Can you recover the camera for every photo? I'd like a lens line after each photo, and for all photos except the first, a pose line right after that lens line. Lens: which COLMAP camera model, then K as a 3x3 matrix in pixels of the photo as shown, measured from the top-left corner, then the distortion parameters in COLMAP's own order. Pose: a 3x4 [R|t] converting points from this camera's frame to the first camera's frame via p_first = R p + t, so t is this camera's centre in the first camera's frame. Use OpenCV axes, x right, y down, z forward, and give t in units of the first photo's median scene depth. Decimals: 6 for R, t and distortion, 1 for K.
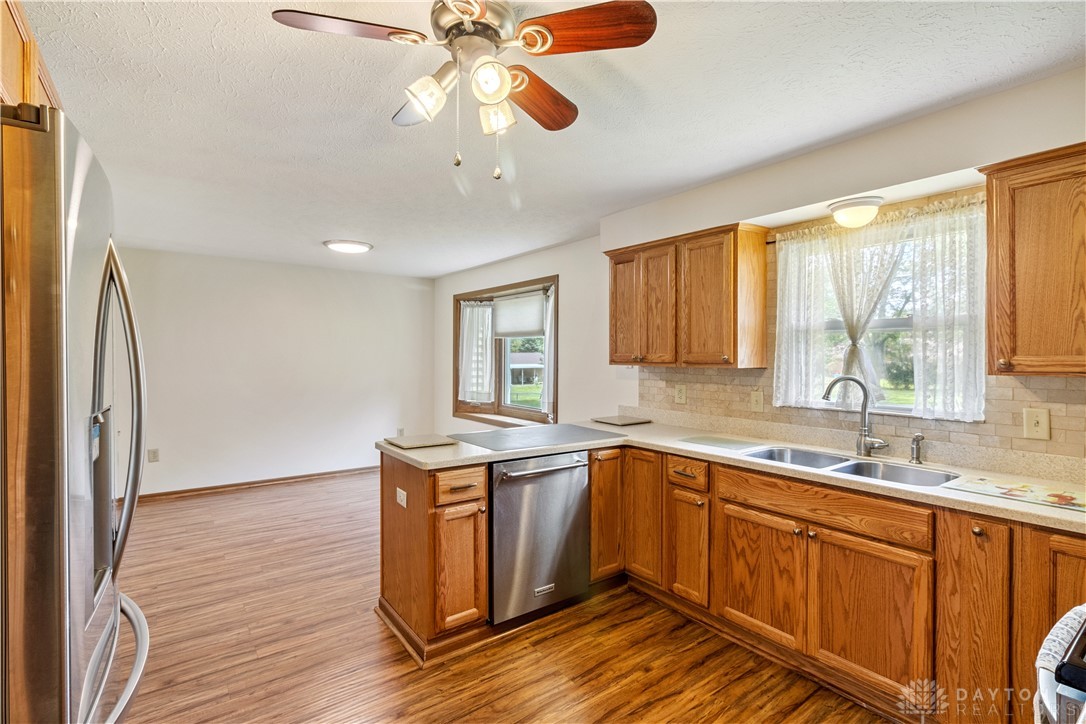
lens RADIAL K [[508.1, 0, 546.7], [0, 508.1, 357.9], [0, 0, 1]] dist [0.001249, 0.000068]
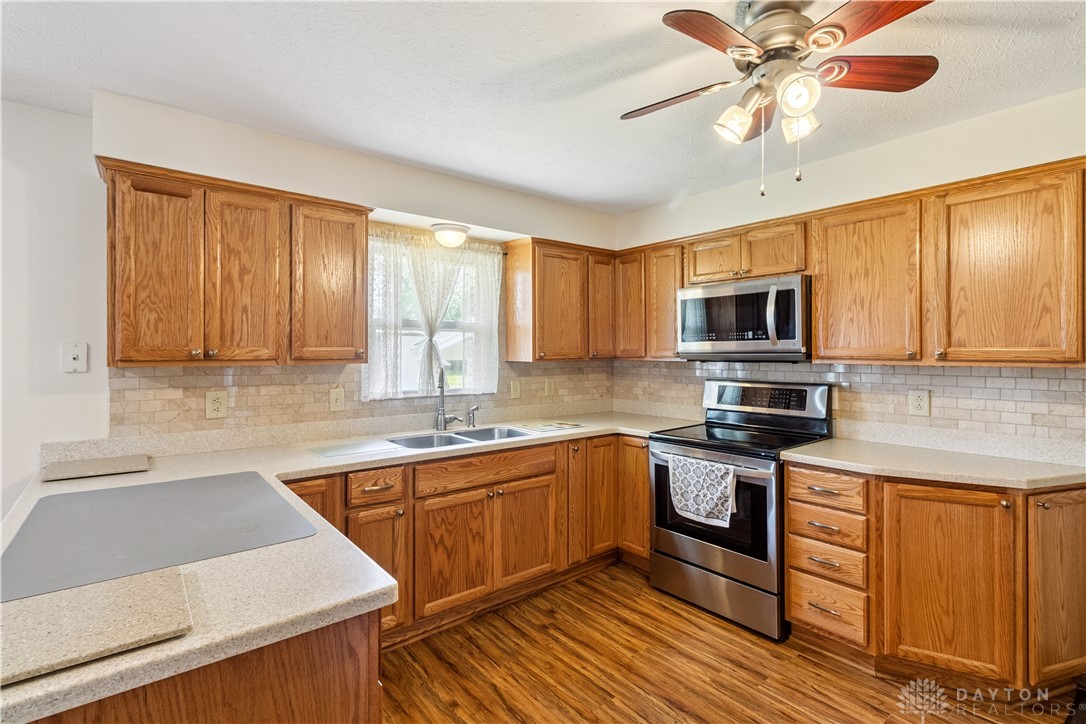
lens RADIAL K [[508.1, 0, 545.7], [0, 508.1, 352.0], [0, 0, 1]] dist [0.001249, 0.000068]
pose [[-0.035595, -0.004640, 0.999356, -0.630462], [0.002466, 0.999986, 0.004731, -0.005078], [-0.999363, 0.002633, -0.035584, 0.792438]]
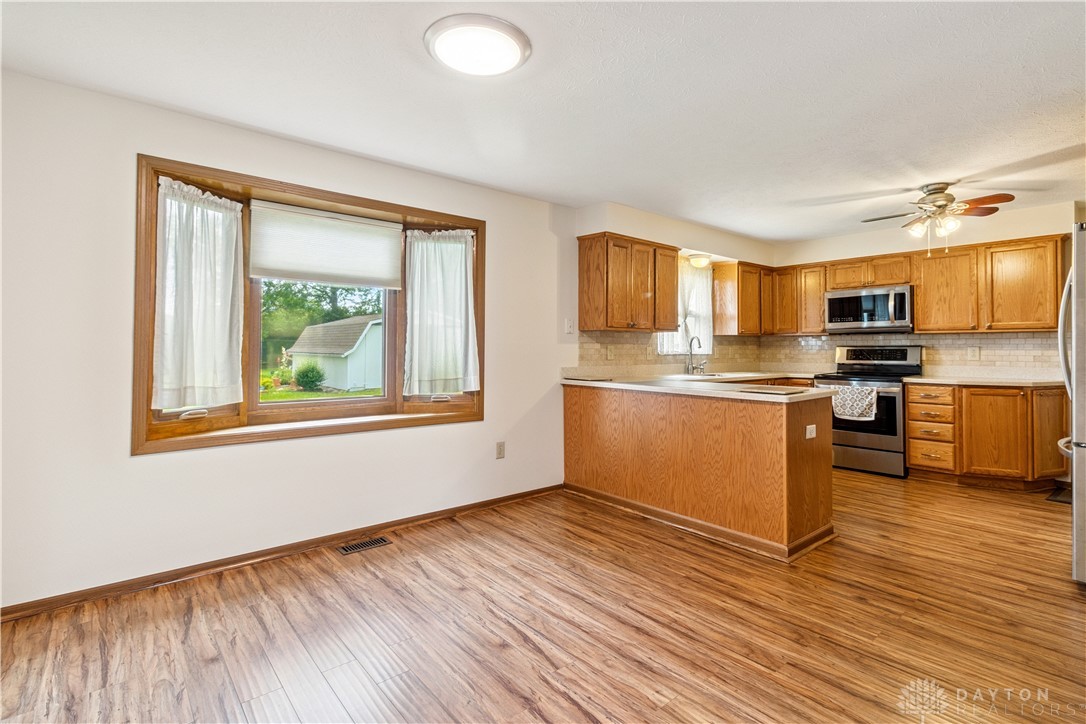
lens RADIAL K [[508.1, 0, 552.1], [0, 508.1, 340.6], [0, 0, 1]] dist [0.001249, 0.000068]
pose [[-0.049522, 0.009265, 0.998730, -1.475767], [0.000730, 0.999957, -0.009240, 0.071686], [-0.998773, 0.000272, -0.049527, 1.691851]]
